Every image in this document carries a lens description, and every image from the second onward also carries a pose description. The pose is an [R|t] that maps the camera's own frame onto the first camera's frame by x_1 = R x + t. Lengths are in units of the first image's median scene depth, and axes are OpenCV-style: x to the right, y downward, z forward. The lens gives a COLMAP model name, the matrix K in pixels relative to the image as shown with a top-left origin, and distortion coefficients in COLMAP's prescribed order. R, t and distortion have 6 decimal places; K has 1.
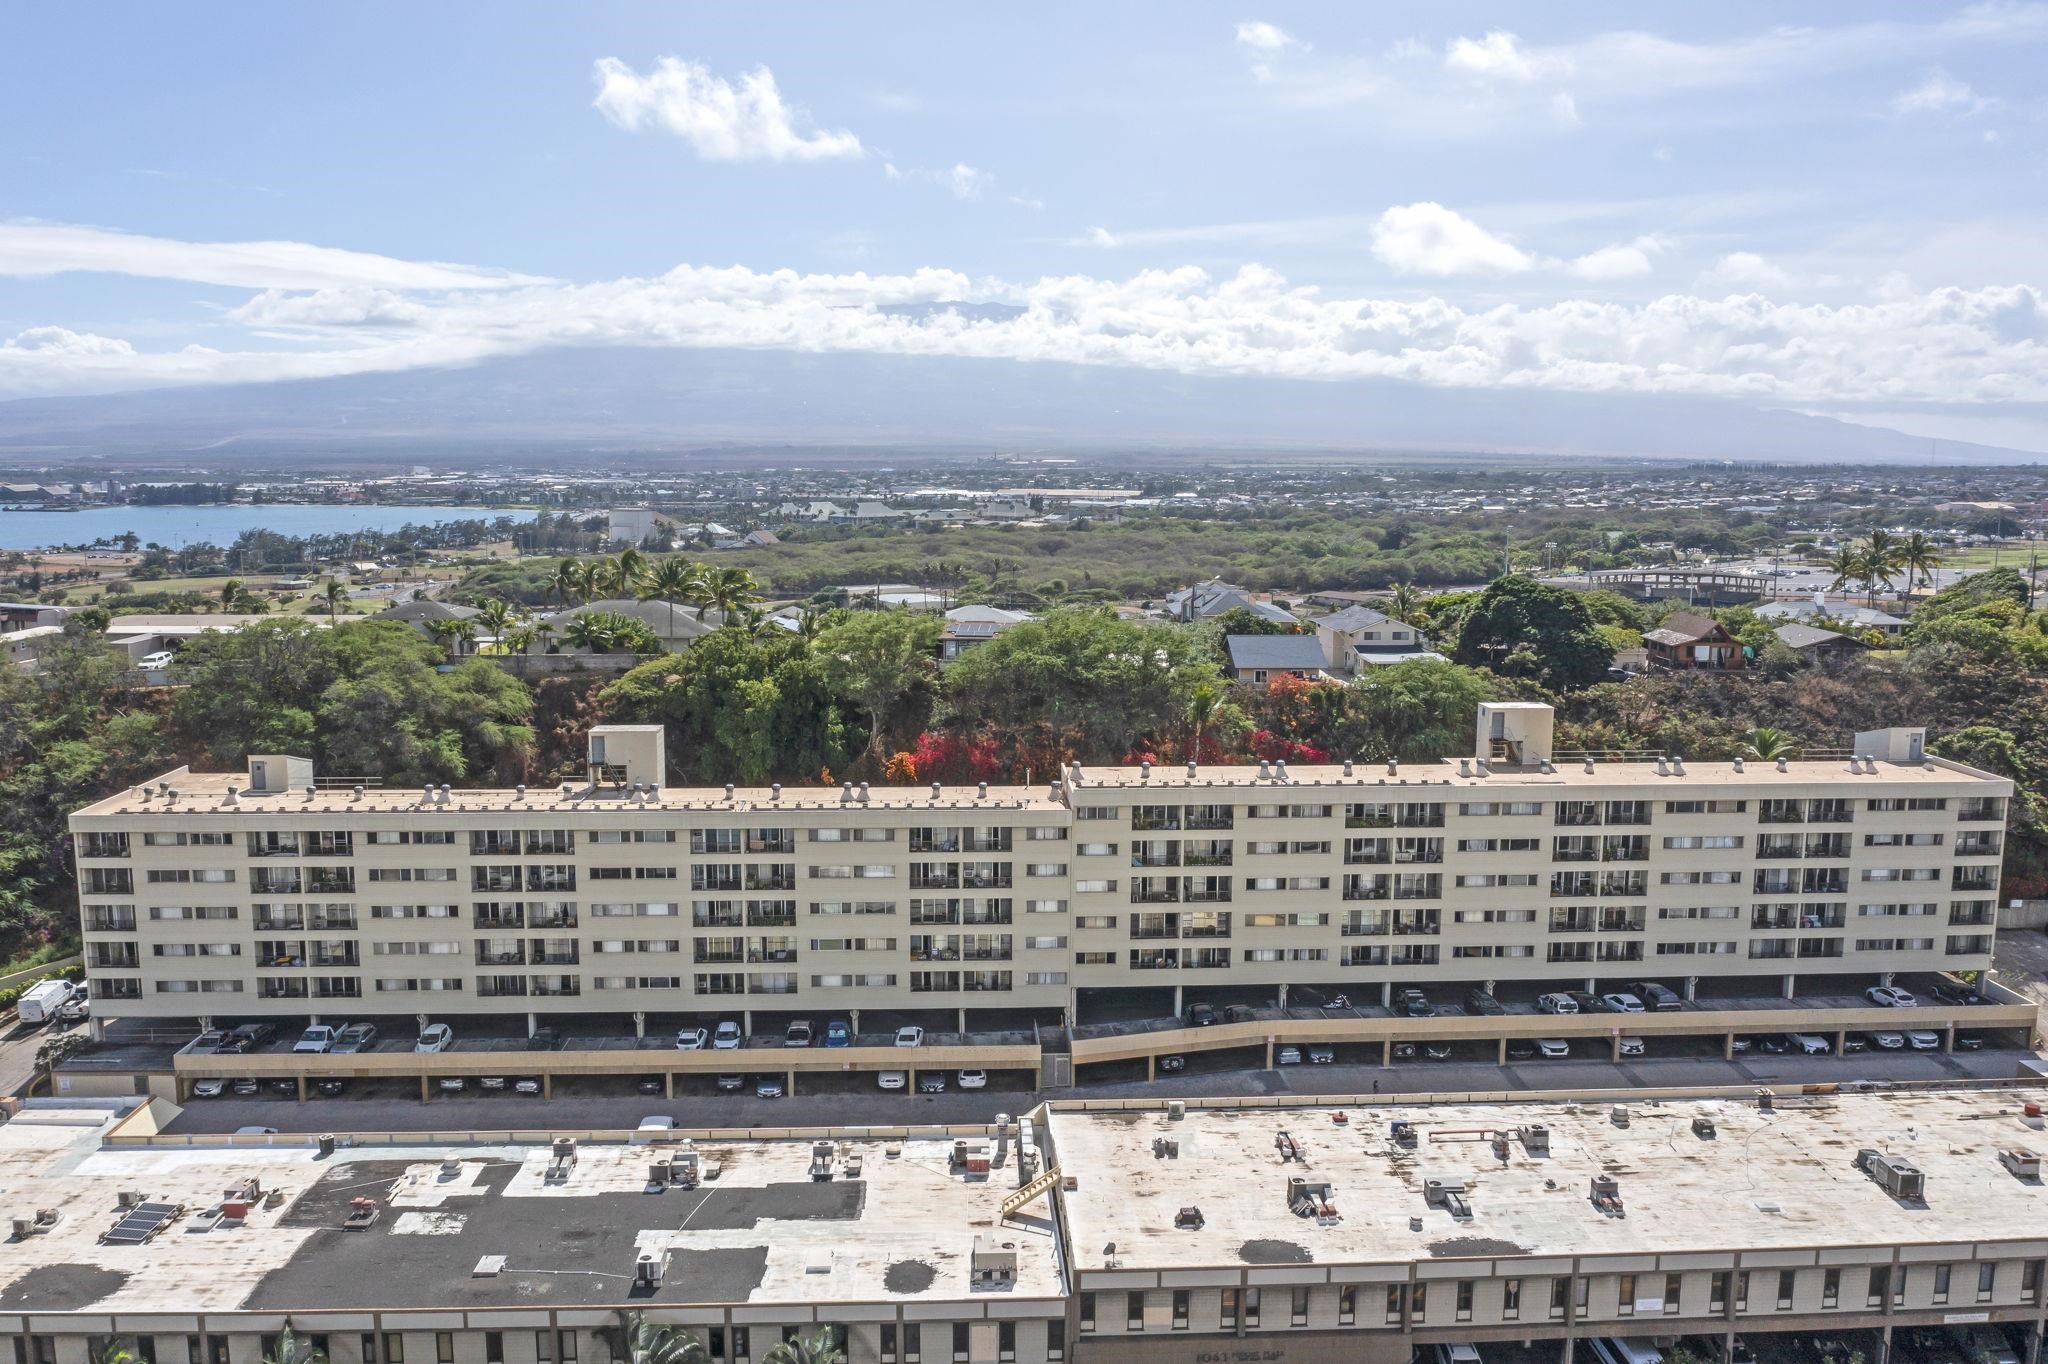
lens RADIAL K [[1656.4, 0, 1013.9], [0, 1656.4, 673.1], [0, 0, 1]] dist [-0.024489, -0.017518]
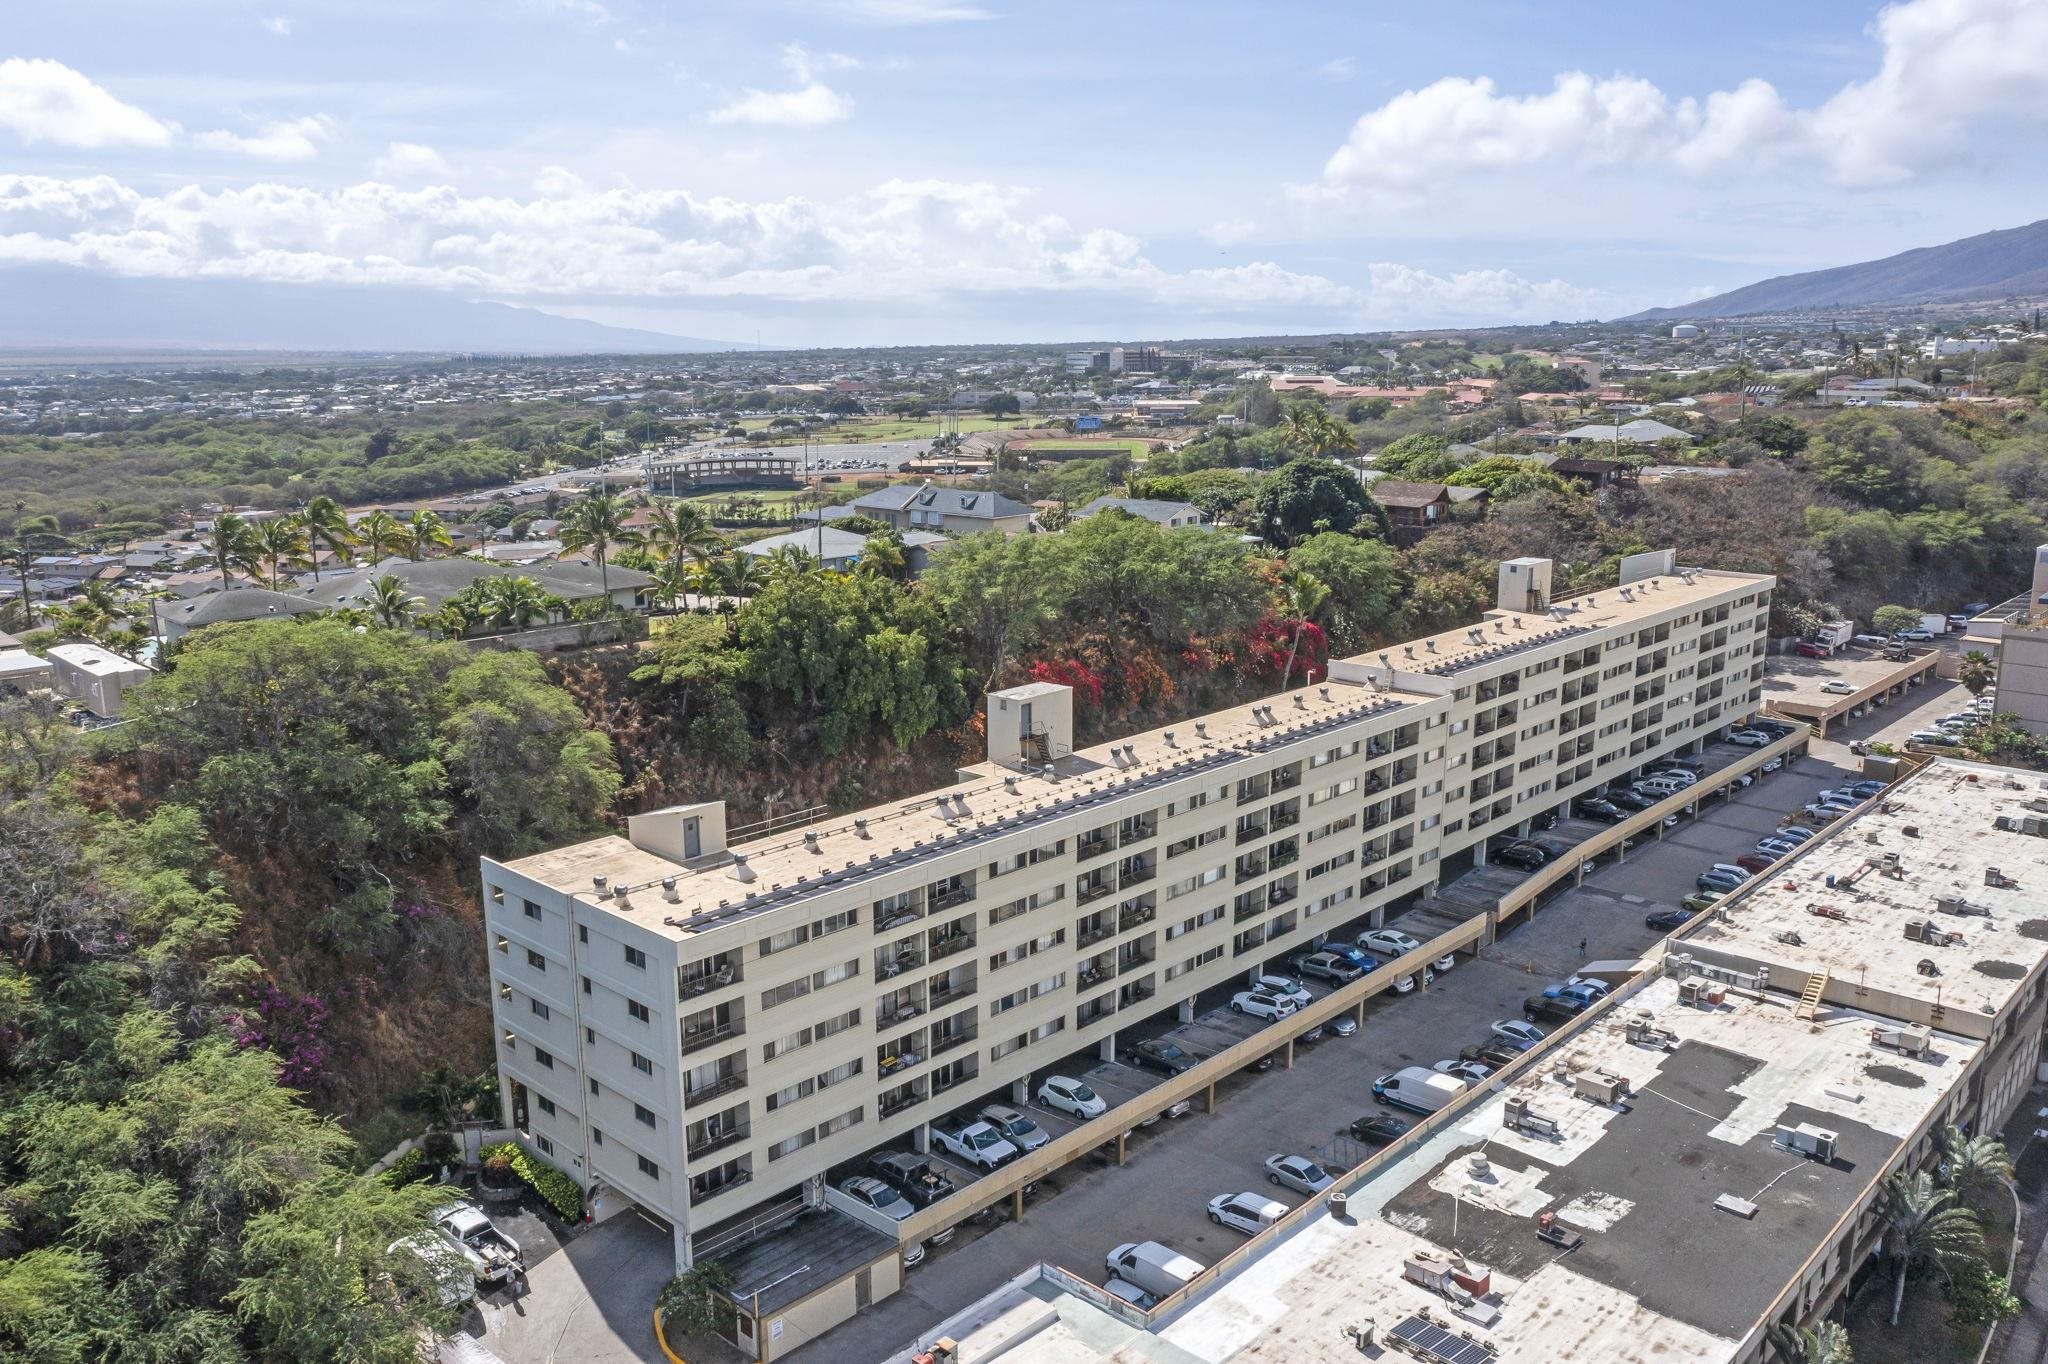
lens RADIAL K [[1656.4, 0, 1030.8], [0, 1656.4, 692.4], [0, 0, 1]] dist [-0.024489, -0.017518]
pose [[0.706948, -0.154126, 0.690268, -0.858138], [0.102214, 0.987986, 0.115917, -0.067014], [-0.699841, -0.011392, 0.714208, 0.414988]]
